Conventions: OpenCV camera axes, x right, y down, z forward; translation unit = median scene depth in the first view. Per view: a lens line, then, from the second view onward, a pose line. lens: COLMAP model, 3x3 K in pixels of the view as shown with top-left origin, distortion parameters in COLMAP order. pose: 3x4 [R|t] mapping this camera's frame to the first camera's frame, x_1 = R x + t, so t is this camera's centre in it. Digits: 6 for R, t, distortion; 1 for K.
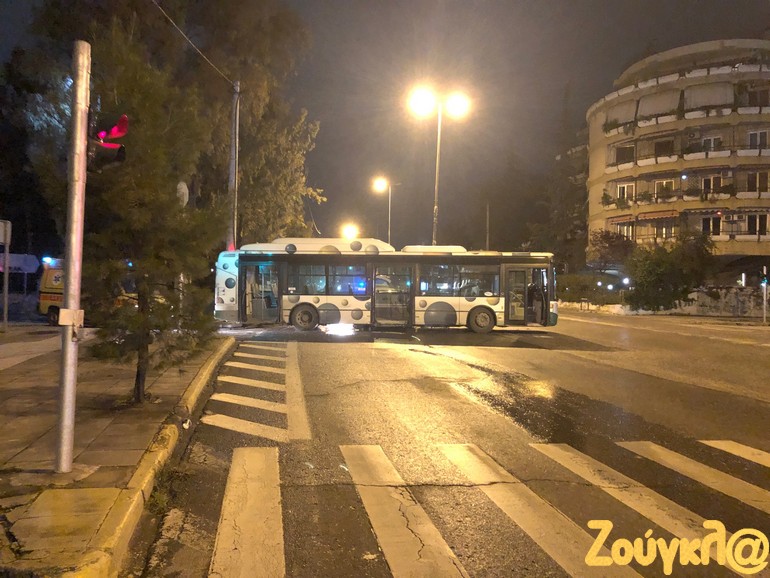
lens RADIAL K [[627.1, 0, 386.2], [0, 627.1, 289.6], [0, 0, 1]] dist [0.033882, -0.012403]
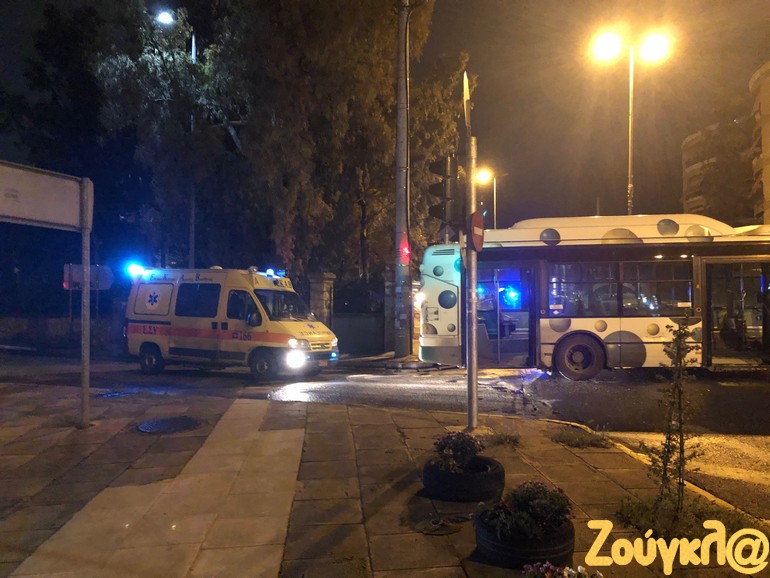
lens RADIAL K [[627.1, 0, 384.2], [0, 627.1, 287.2], [0, 0, 1]] dist [0.033882, -0.012403]
pose [[0.996634, -0.026745, -0.077499, -0.260598], [0.025524, 0.999535, -0.016697, -0.013467], [0.077910, 0.014663, 0.996853, 0.419891]]
